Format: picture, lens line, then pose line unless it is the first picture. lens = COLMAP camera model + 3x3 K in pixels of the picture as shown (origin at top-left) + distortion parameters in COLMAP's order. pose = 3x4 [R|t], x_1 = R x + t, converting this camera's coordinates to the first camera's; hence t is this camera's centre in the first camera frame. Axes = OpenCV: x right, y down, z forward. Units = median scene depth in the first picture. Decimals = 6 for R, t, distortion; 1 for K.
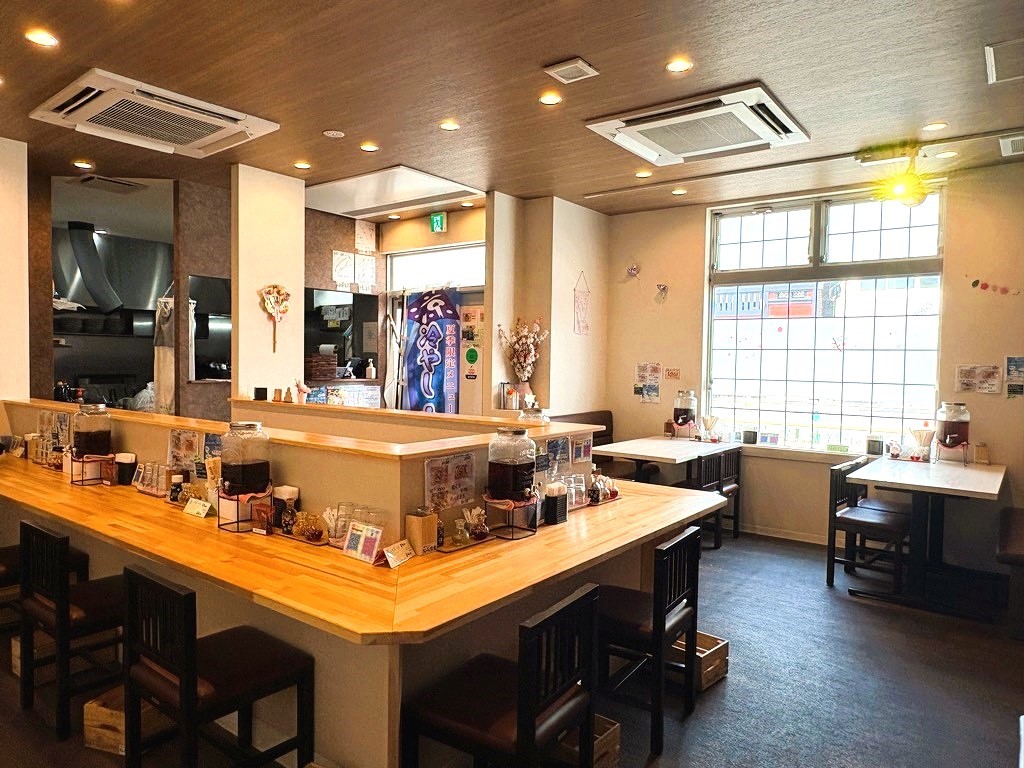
lens RADIAL K [[672.6, 0, 512.0], [0, 672.6, 384.0], [0, 0, 1]] dist [0.000151, 0.000265]
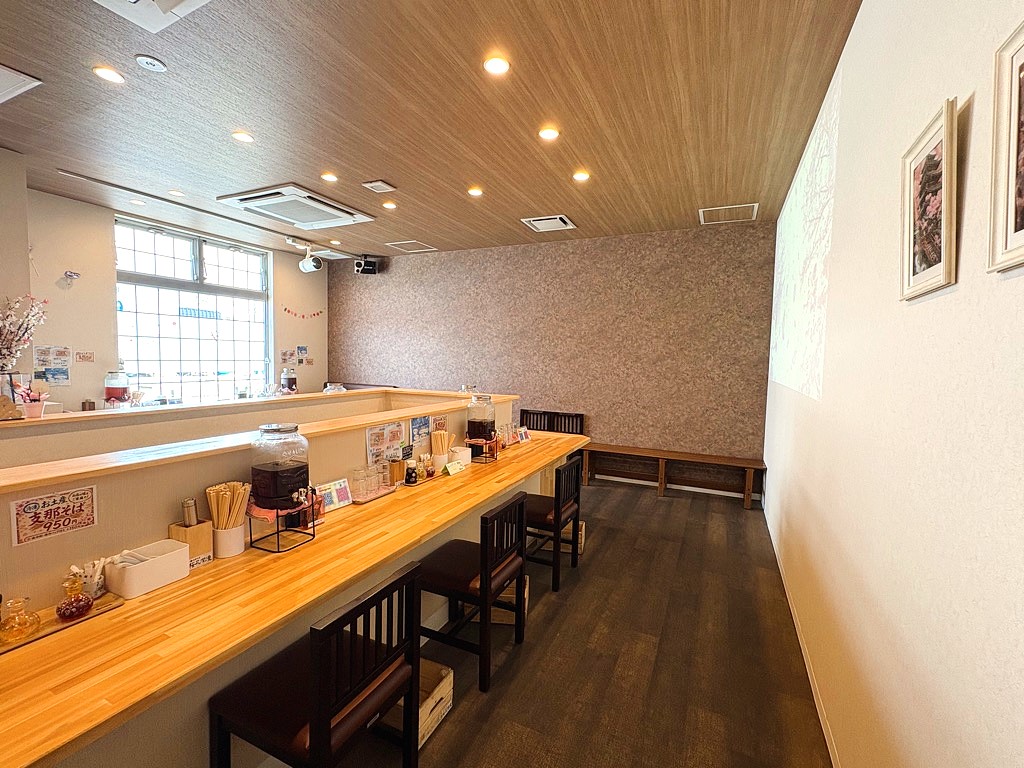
lens RADIAL K [[465.1, 0, 512.0], [0, 465.1, 384.0], [0, 0, 1]] dist [0.001399, 0.000215]
pose [[-0.205366, -0.073372, 0.975931, -0.698092], [0.017824, 0.996740, 0.078688, -0.020451], [-0.978523, 0.033555, -0.203389, 0.529166]]
